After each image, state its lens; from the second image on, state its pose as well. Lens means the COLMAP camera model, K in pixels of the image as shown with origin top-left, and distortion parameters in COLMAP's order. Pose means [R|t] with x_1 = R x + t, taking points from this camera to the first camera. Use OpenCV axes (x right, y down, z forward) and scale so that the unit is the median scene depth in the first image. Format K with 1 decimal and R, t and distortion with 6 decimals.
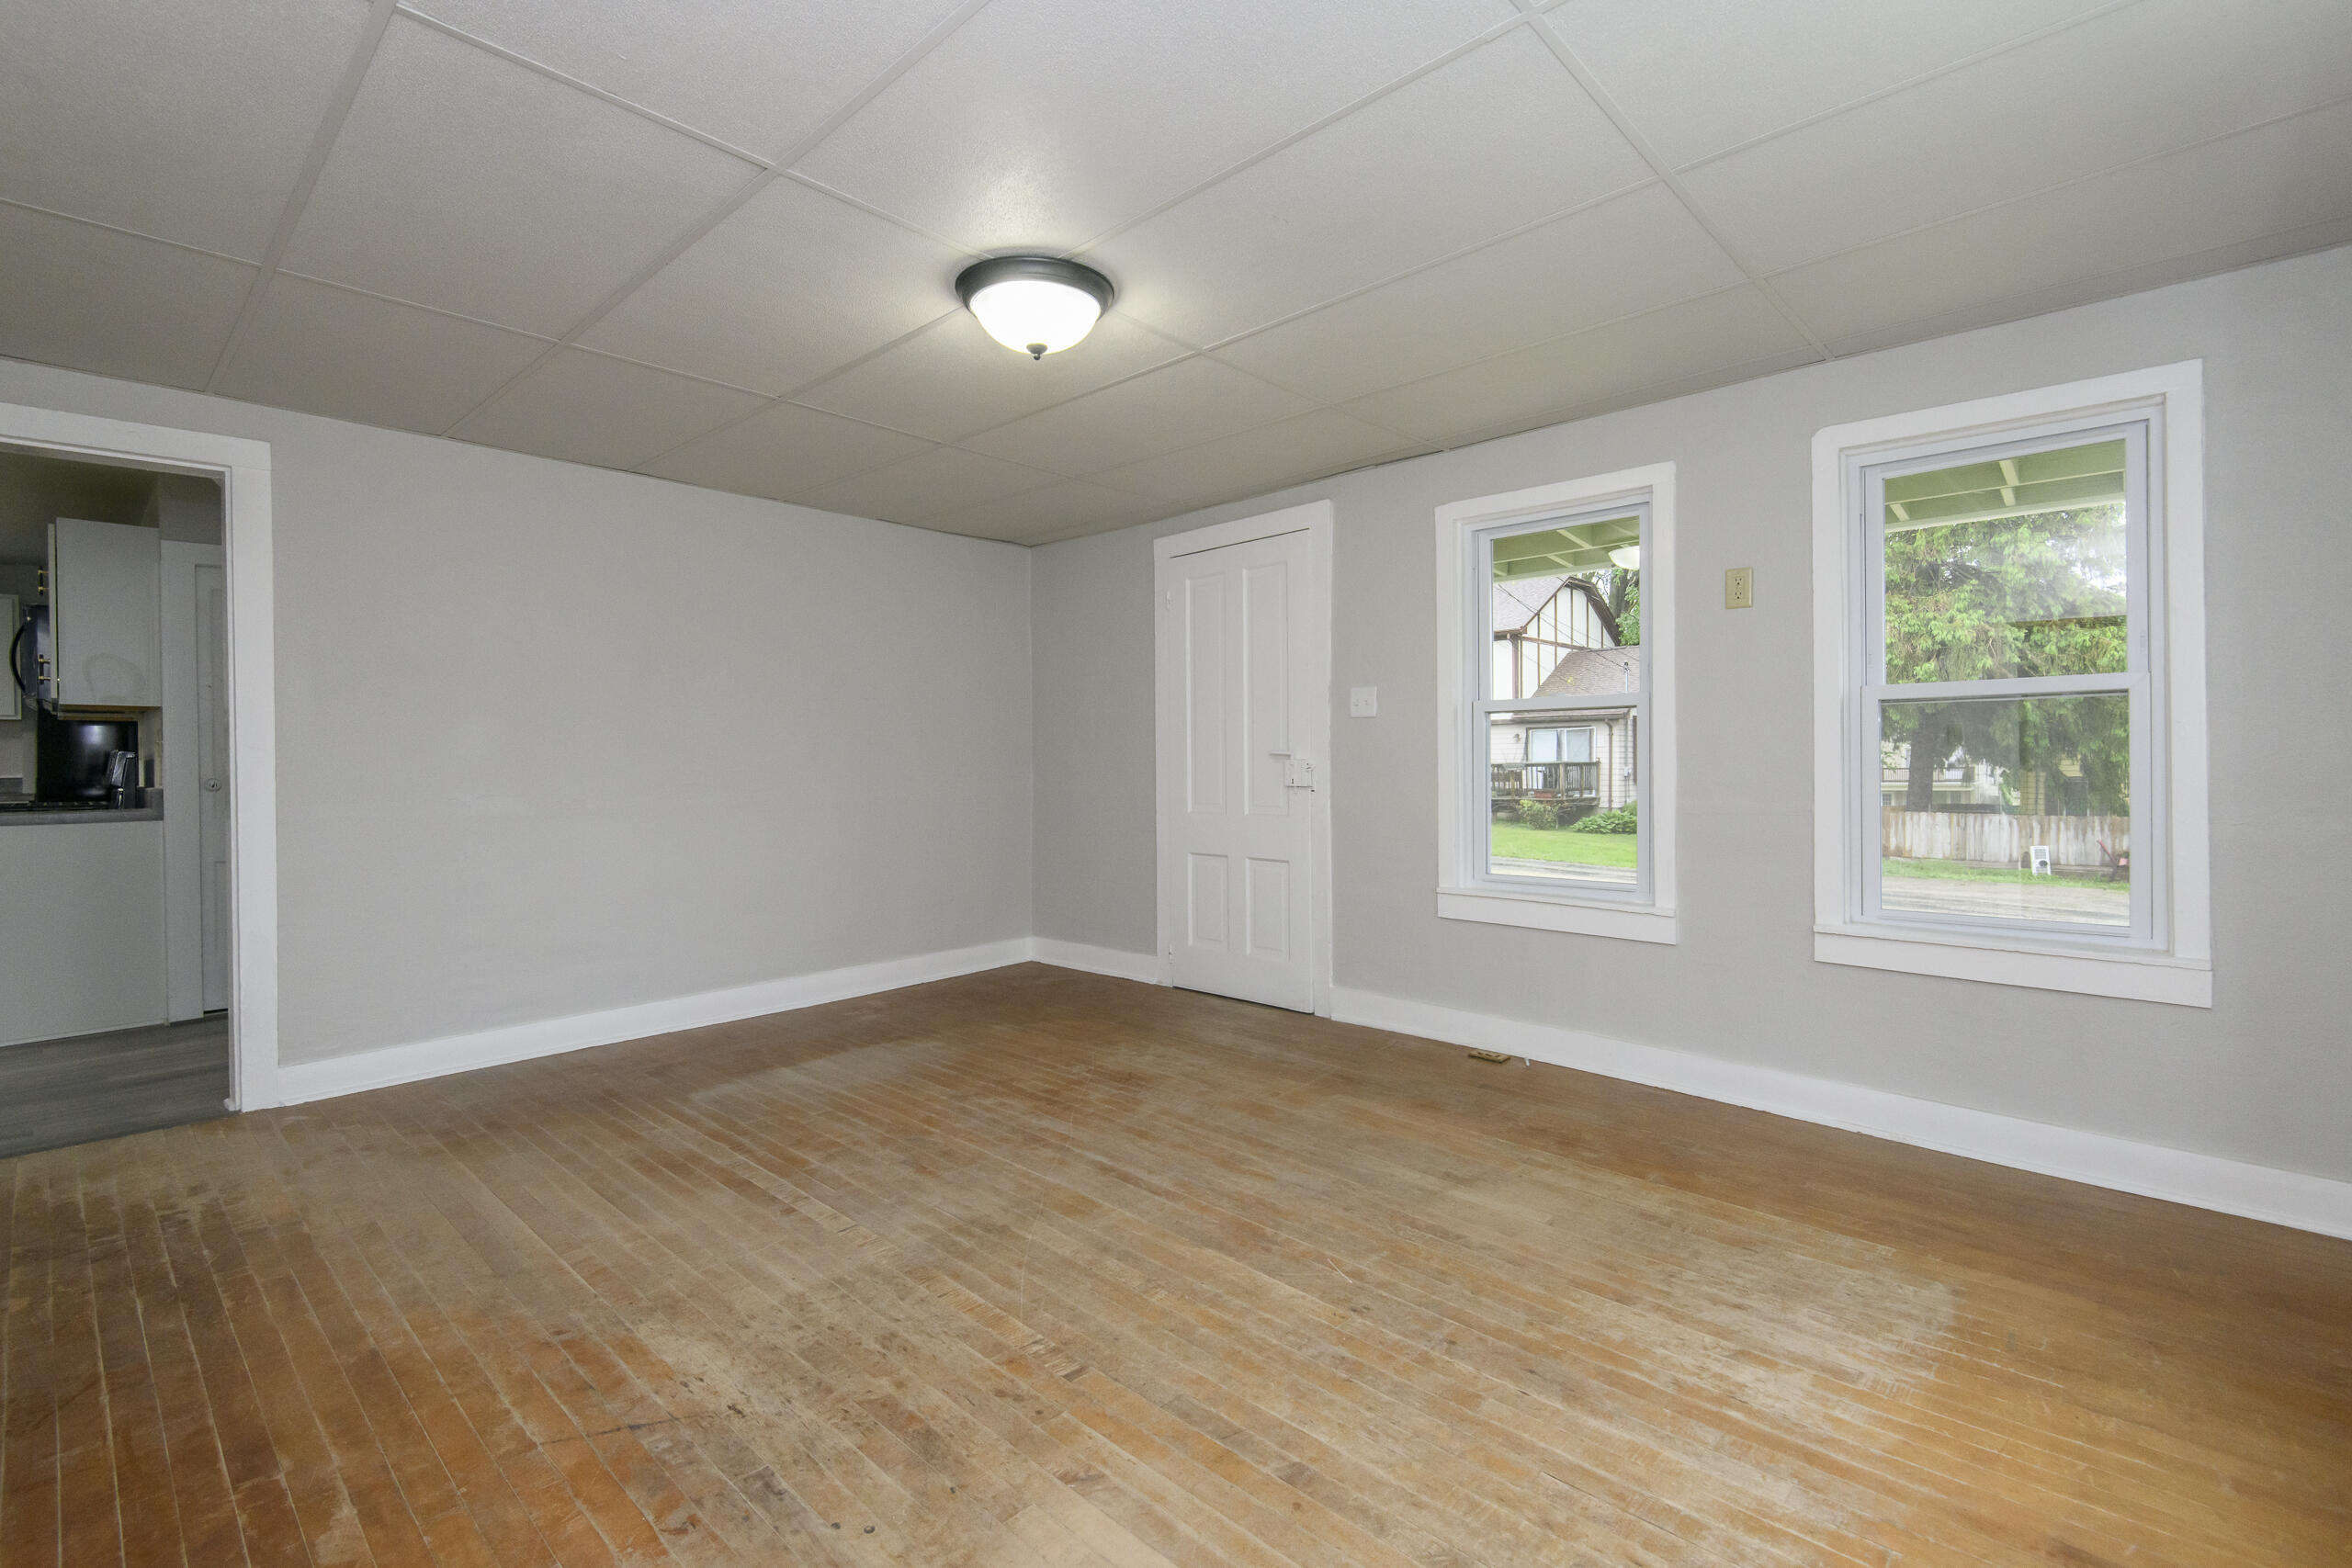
lens RADIAL K [[1083.9, 0, 1187.2], [0, 1083.9, 775.3], [0, 0, 1]] dist [-0.002845, -0.001087]
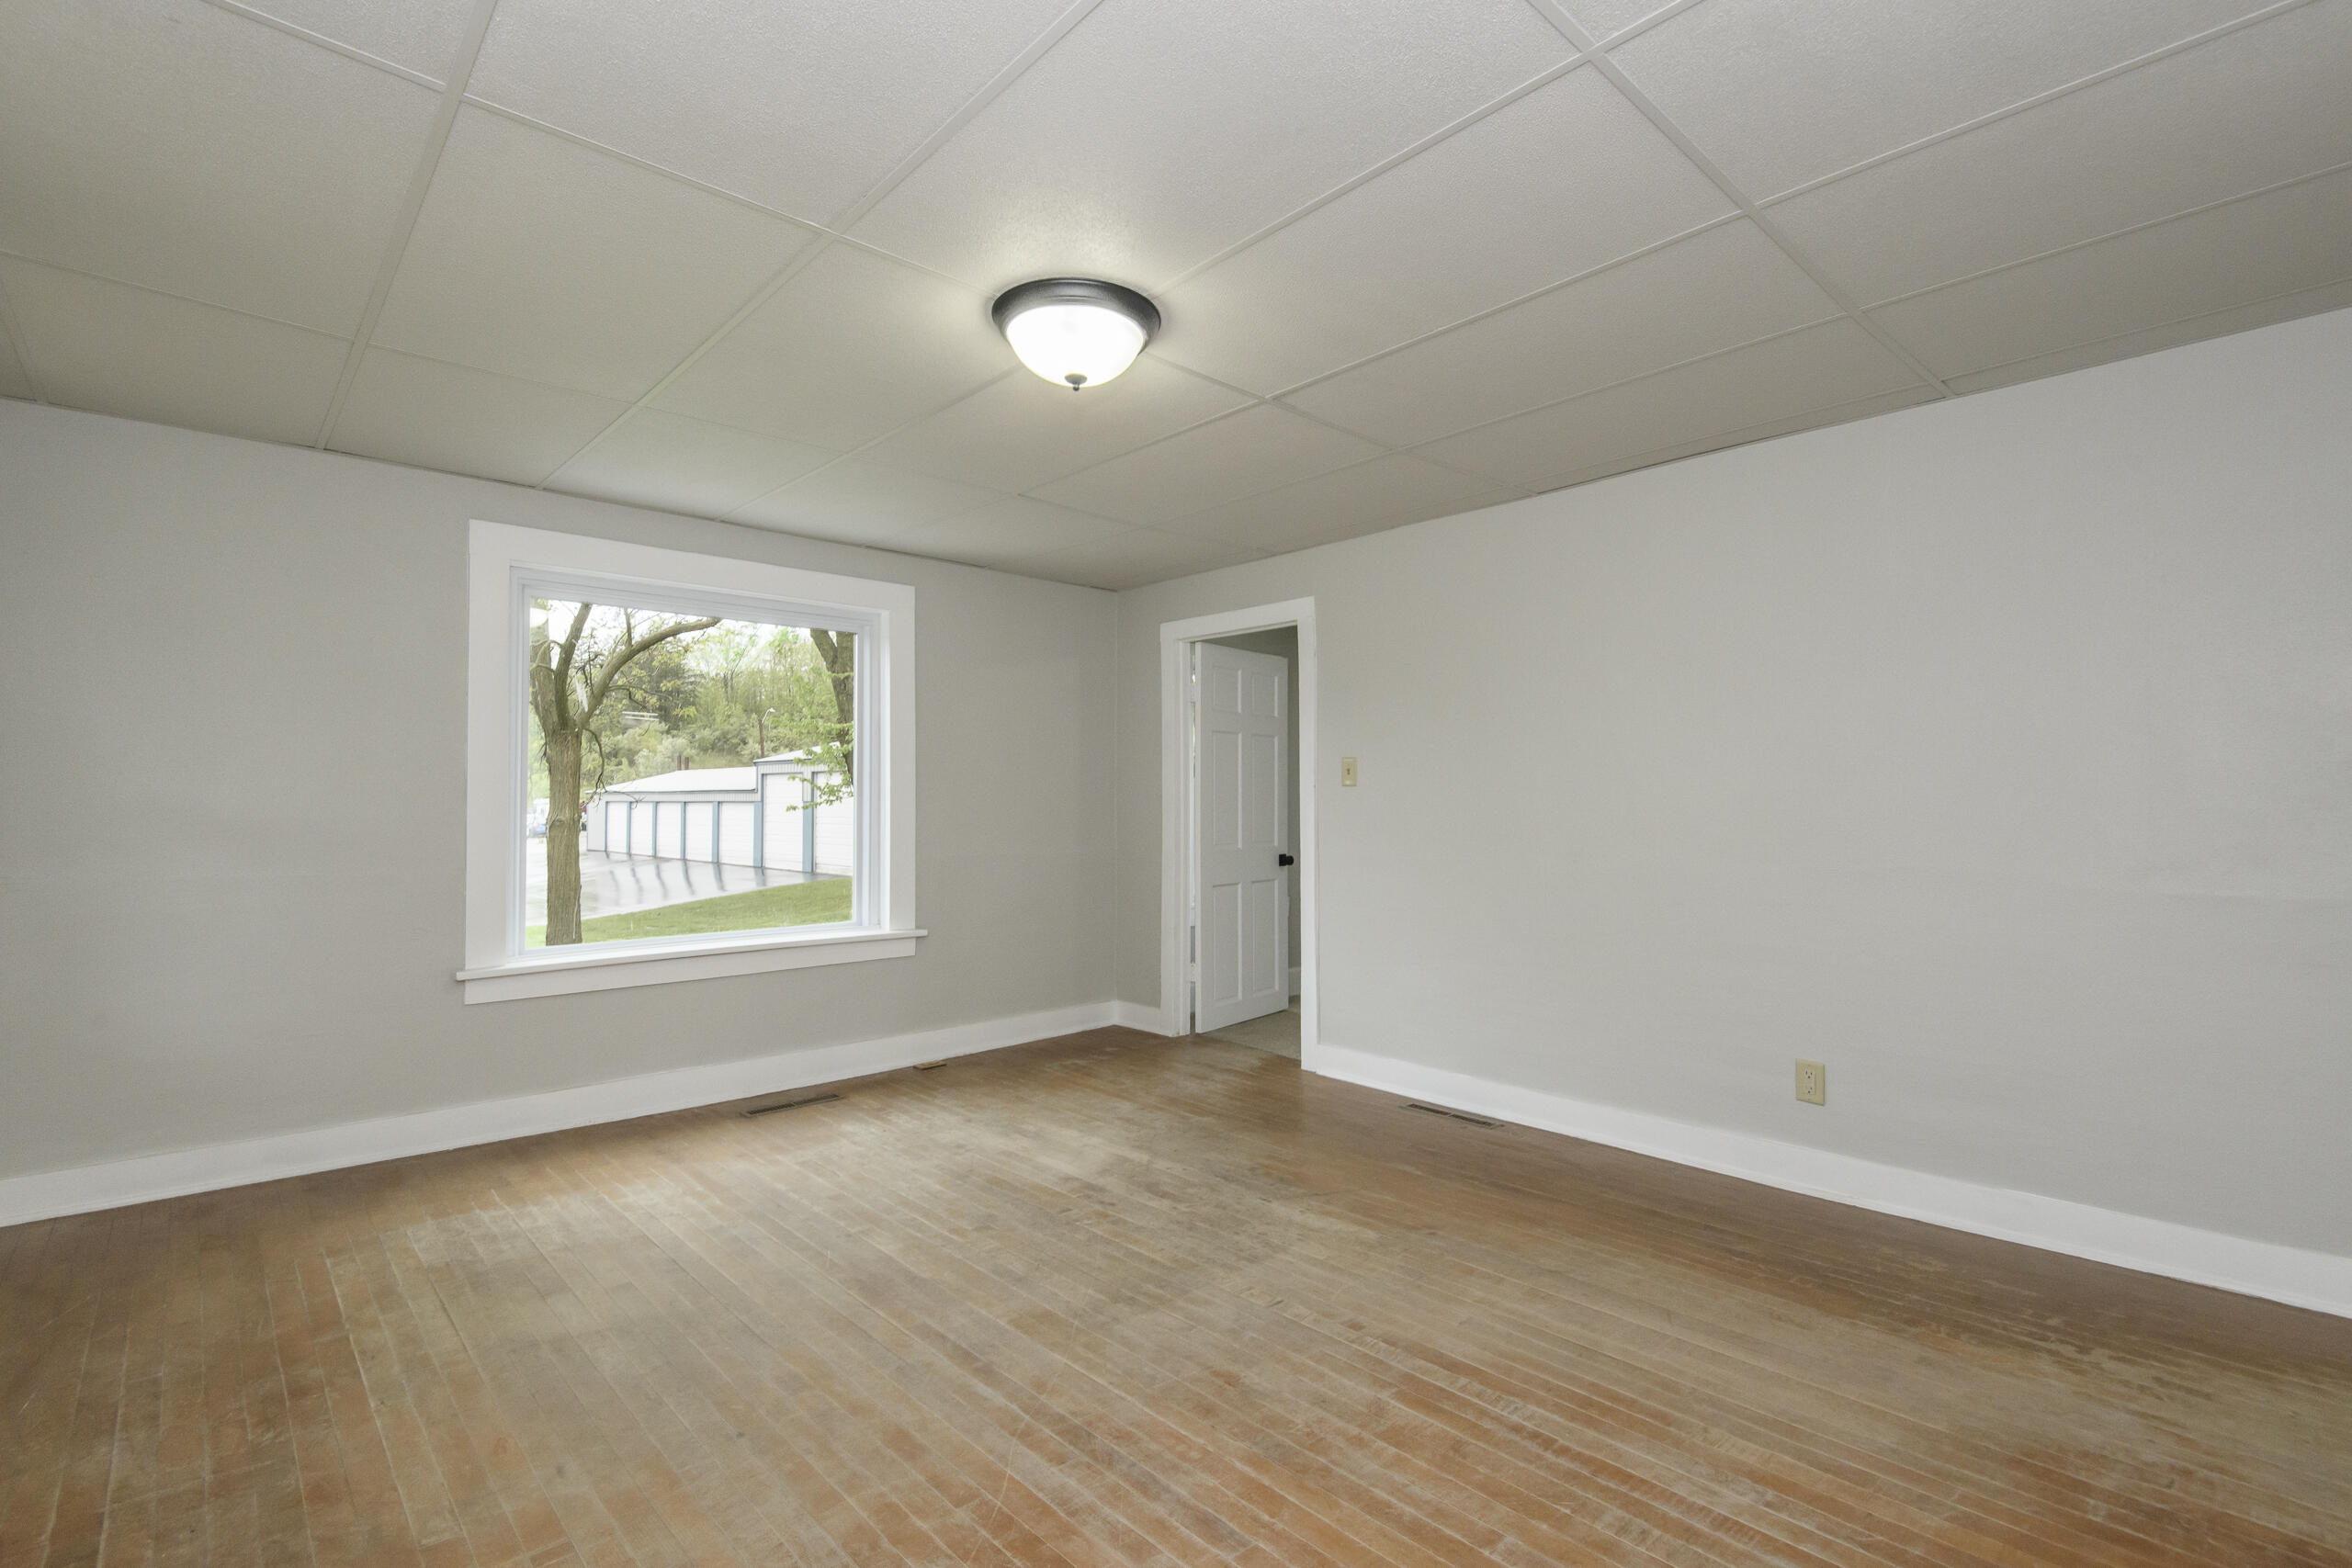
lens RADIAL K [[1083.9, 0, 1187.2], [0, 1083.9, 775.3], [0, 0, 1]] dist [-0.002845, -0.001087]
pose [[-0.997164, 0.007116, 0.074924, -0.294847], [0.005986, 0.999865, -0.015297, -0.037779], [-0.075023, -0.014805, -0.997072, 1.879224]]
